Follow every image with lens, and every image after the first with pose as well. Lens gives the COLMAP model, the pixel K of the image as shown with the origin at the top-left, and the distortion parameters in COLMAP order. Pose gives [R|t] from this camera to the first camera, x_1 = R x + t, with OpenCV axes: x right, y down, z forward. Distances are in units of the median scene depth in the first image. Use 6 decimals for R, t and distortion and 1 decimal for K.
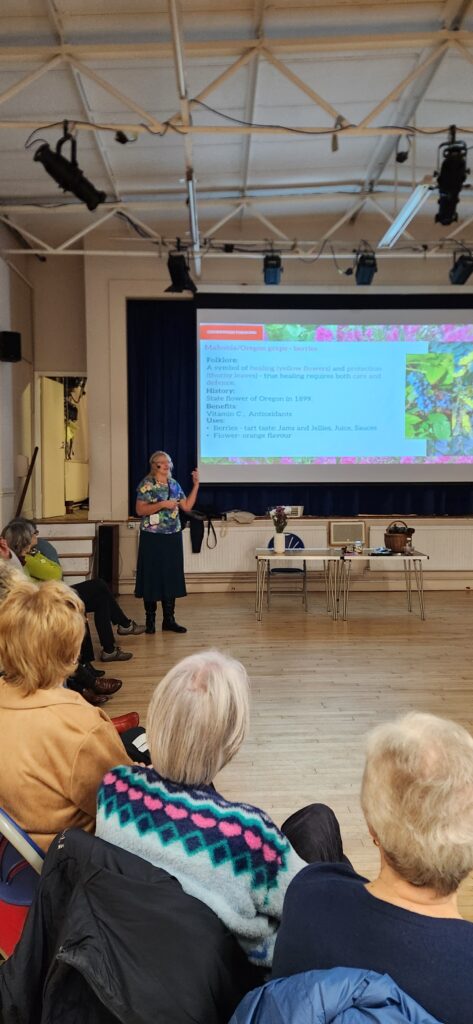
lens RADIAL K [[652.0, 0, 234.1], [0, 652.0, 500.8], [0, 0, 1]] dist [0.069514, 0.000155]
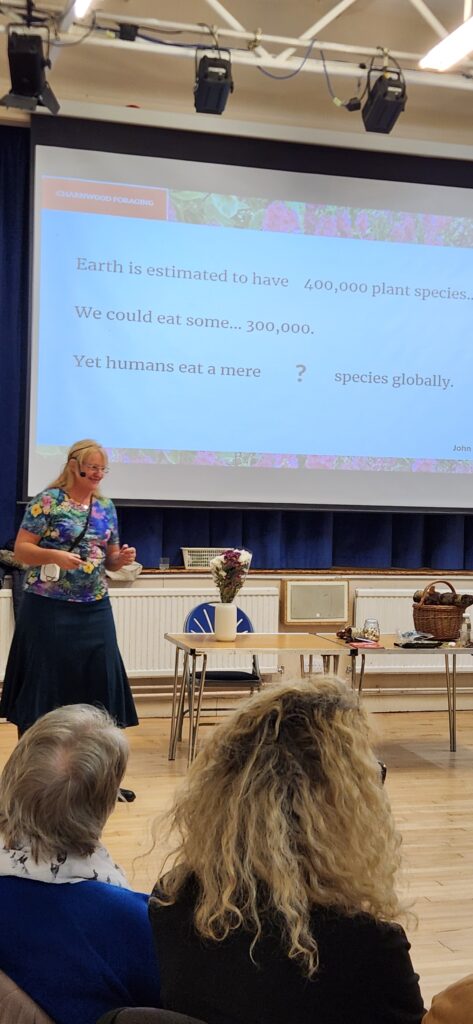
lens RADIAL K [[1301.7, 0, 236.5], [0, 1301.7, 512.0], [0, 0, 1]] dist [0.142515, 0.008937]
pose [[0.968344, 0.025233, 0.248343, -0.161968], [-0.021516, 0.999612, -0.017670, -0.002831], [-0.248692, 0.011767, 0.968511, 0.007673]]
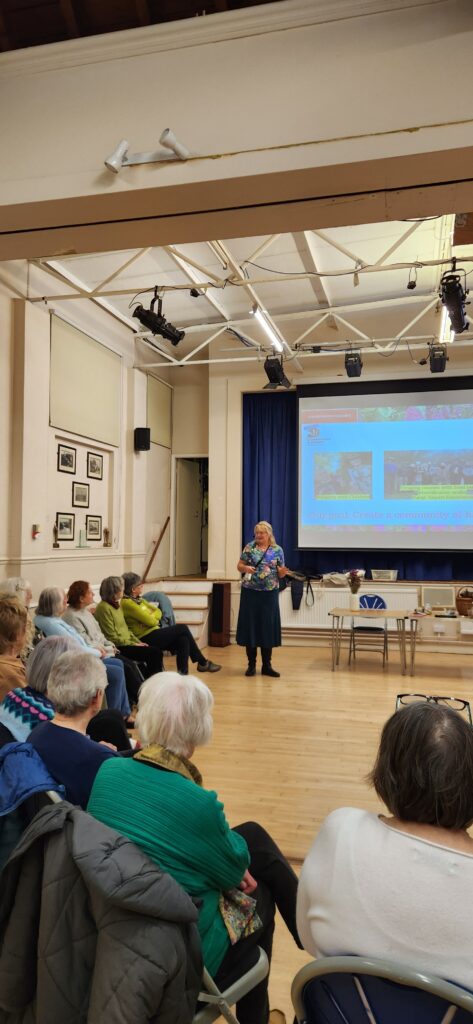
lens RADIAL K [[654.7, 0, 236.5], [0, 654.7, 512.0], [0, 0, 1]] dist [0.000708, 0.000008]
pose [[0.958847, -0.003212, -0.283907, 0.178412], [-0.019529, 0.996822, -0.077231, 0.000416], [0.283252, 0.079597, 0.955737, -0.131796]]
